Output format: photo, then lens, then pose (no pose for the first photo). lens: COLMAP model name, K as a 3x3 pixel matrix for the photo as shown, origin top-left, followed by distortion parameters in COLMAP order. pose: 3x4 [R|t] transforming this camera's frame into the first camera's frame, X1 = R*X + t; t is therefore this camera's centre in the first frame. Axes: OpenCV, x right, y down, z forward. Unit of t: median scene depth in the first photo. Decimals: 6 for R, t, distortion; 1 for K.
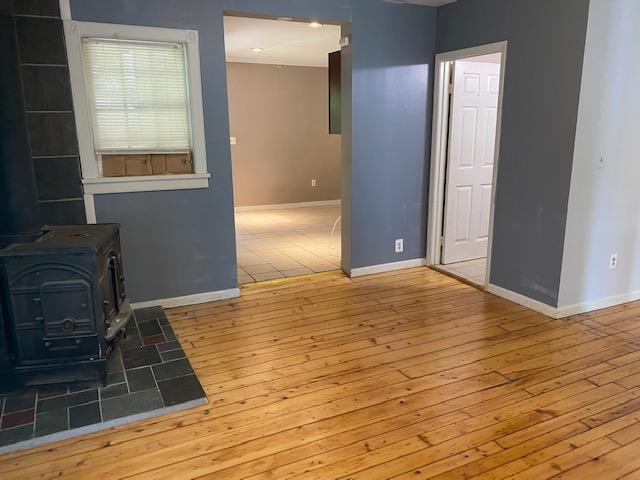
lens RADIAL K [[495.2, 0, 324.8], [0, 495.2, 237.5], [0, 0, 1]] dist [0.067039, -0.091311]
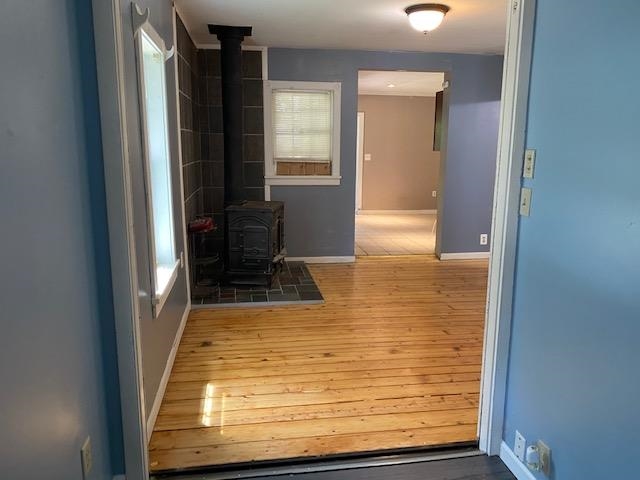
lens RADIAL K [[495.2, 0, 318.2], [0, 495.2, 242.0], [0, 0, 1]] dist [0.067039, -0.091311]
pose [[0.952142, 0.072688, -0.296886, 0.174948], [-0.082559, 0.996369, -0.020829, 0.116866], [0.294294, 0.044343, 0.954686, -0.478000]]
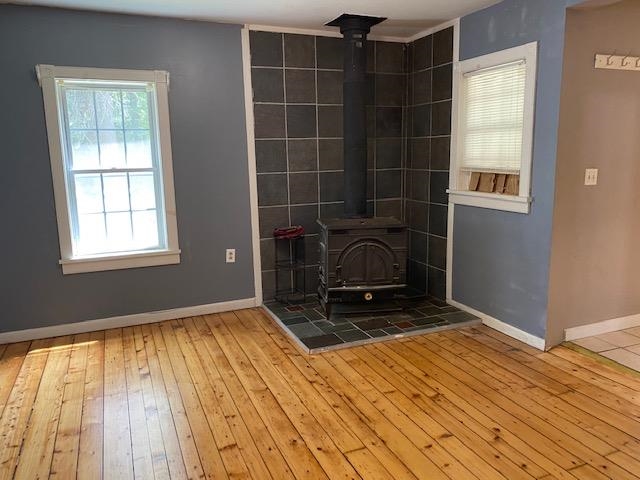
lens RADIAL K [[495.2, 0, 316.2], [0, 495.2, 233.8], [0, 0, 1]] dist [0.067039, -0.091311]
pose [[-0.081172, 0.166925, -0.982622, 0.748971], [-0.208431, 0.961235, 0.180510, -0.162635], [0.974663, 0.219462, -0.043233, 0.746312]]
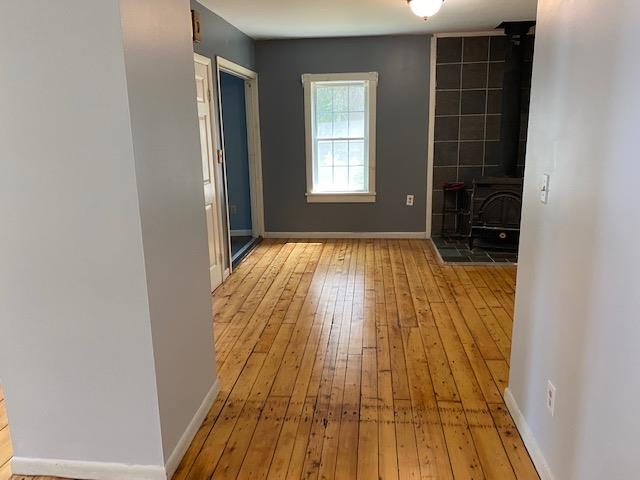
lens RADIAL K [[495.2, 0, 306.1], [0, 495.2, 242.7], [0, 0, 1]] dist [0.067039, -0.091311]
pose [[-0.563943, 0.203352, -0.800385, 1.216035], [-0.164616, 0.922075, 0.350257, -0.261166], [0.809240, 0.329281, -0.486523, 1.107682]]
